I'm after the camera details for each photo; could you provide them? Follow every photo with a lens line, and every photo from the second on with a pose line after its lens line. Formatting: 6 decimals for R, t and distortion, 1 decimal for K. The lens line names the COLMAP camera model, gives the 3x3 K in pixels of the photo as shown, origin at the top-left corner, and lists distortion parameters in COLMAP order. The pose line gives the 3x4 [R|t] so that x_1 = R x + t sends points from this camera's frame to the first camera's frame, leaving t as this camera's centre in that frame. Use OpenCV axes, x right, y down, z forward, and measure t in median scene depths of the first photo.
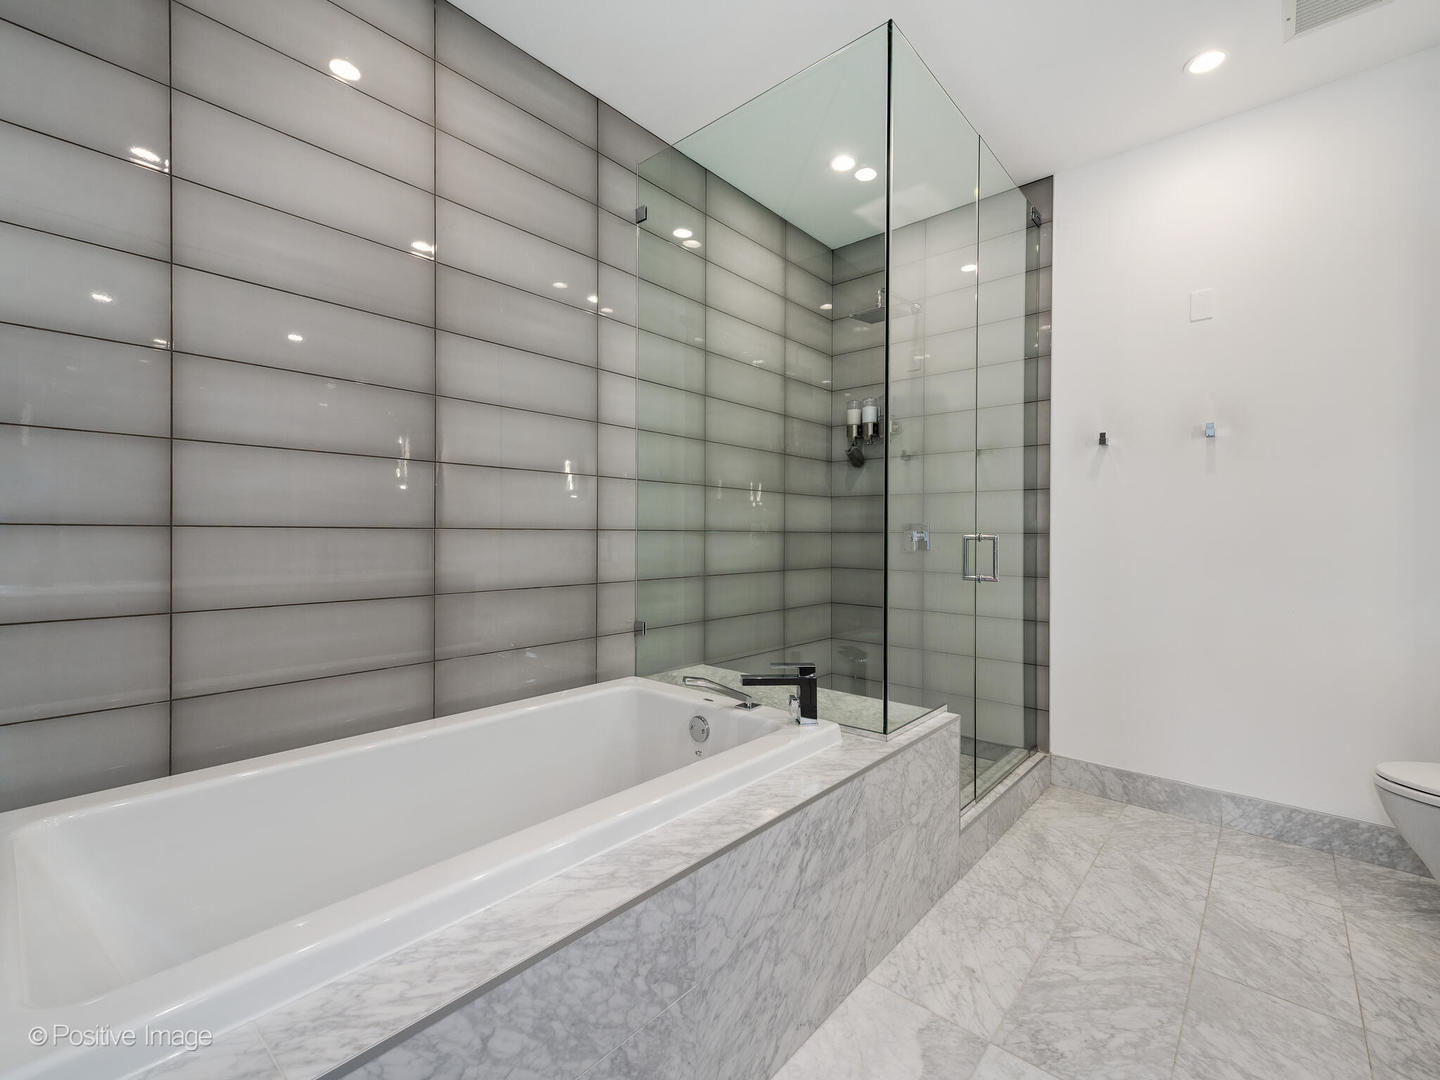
lens RADIAL K [[626.1, 0, 720.7], [0, 626.1, 536.3], [0, 0, 1]] dist [-0.002783, -0.001275]
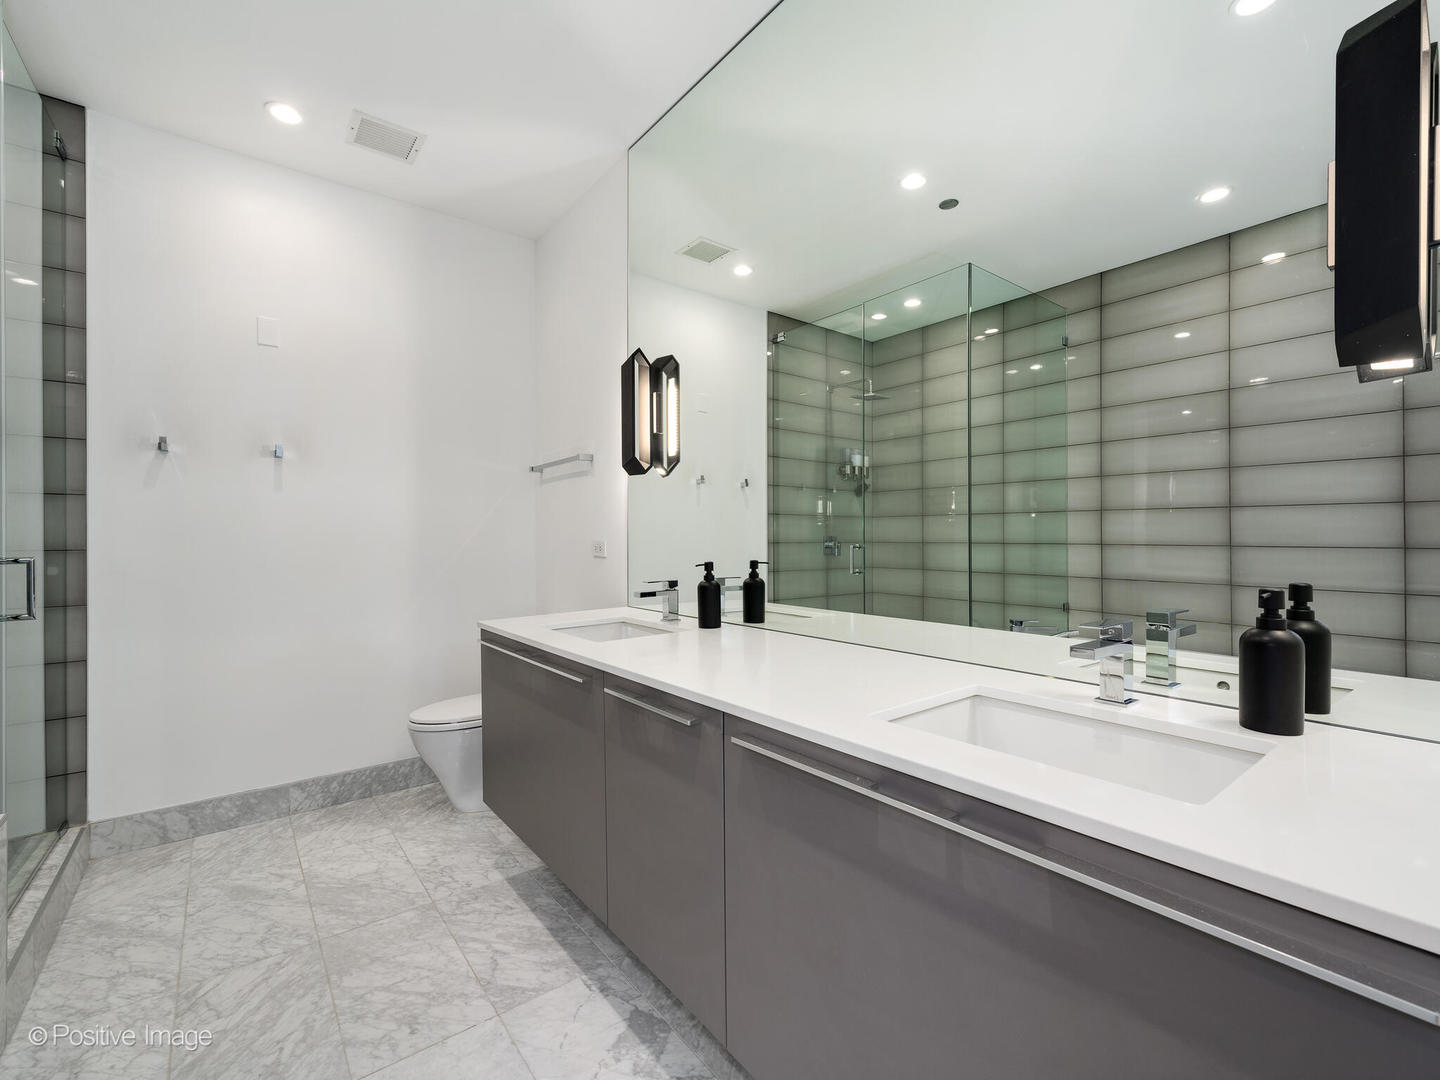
lens RADIAL K [[626.1, 0, 720.9], [0, 626.1, 537.3], [0, 0, 1]] dist [-0.002783, -0.001275]
pose [[0.174904, -0.006111, 0.984567, -0.149349], [0.011569, 0.999924, 0.004151, -0.018192], [-0.984518, 0.010664, 0.174961, 0.066998]]
